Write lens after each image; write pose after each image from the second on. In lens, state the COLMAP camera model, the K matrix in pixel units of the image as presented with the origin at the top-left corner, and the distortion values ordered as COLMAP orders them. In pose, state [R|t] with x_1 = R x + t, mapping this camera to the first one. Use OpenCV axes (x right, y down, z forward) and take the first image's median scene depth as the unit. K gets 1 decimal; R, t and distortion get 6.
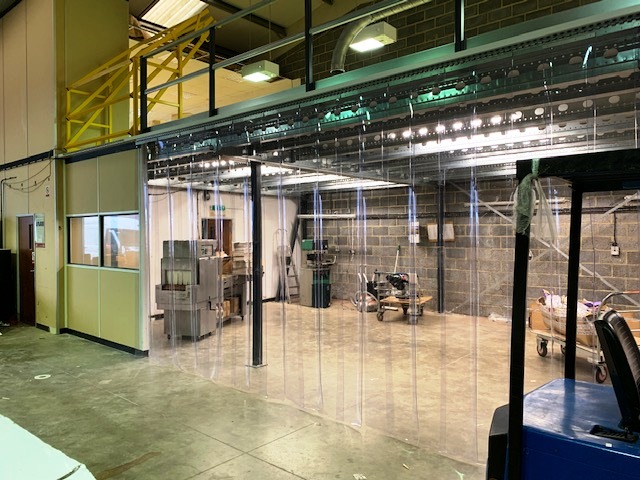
lens RADIAL K [[490.0, 0, 322.8], [0, 490.0, 241.6], [0, 0, 1]] dist [0.013482, -0.020425]
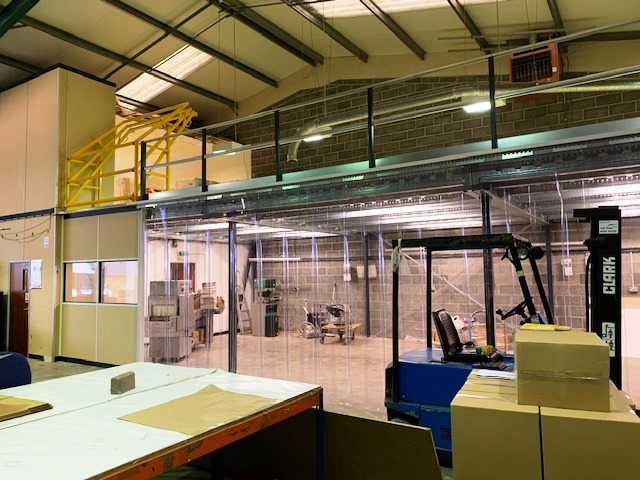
lens RADIAL K [[490.0, 0, 320.3], [0, 490.0, 240.3], [0, 0, 1]] dist [0.013482, -0.020425]
pose [[0.990509, -0.002430, 0.137429, -0.060081], [0.014080, 0.996378, -0.083862, 0.004326], [-0.136727, 0.085001, 0.986955, -0.268896]]
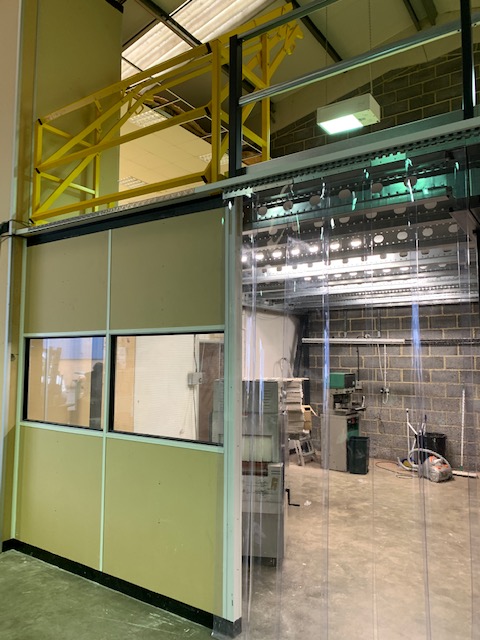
lens RADIAL K [[490.0, 0, 226.2], [0, 490.0, 316.1], [0, 0, 1]] dist [0.013482, -0.020425]
pose [[0.995728, 0.016697, 0.090815, -0.326302], [-0.007502, 0.994892, -0.100665, -0.018358], [-0.092032, 0.099553, 0.990767, 0.392787]]
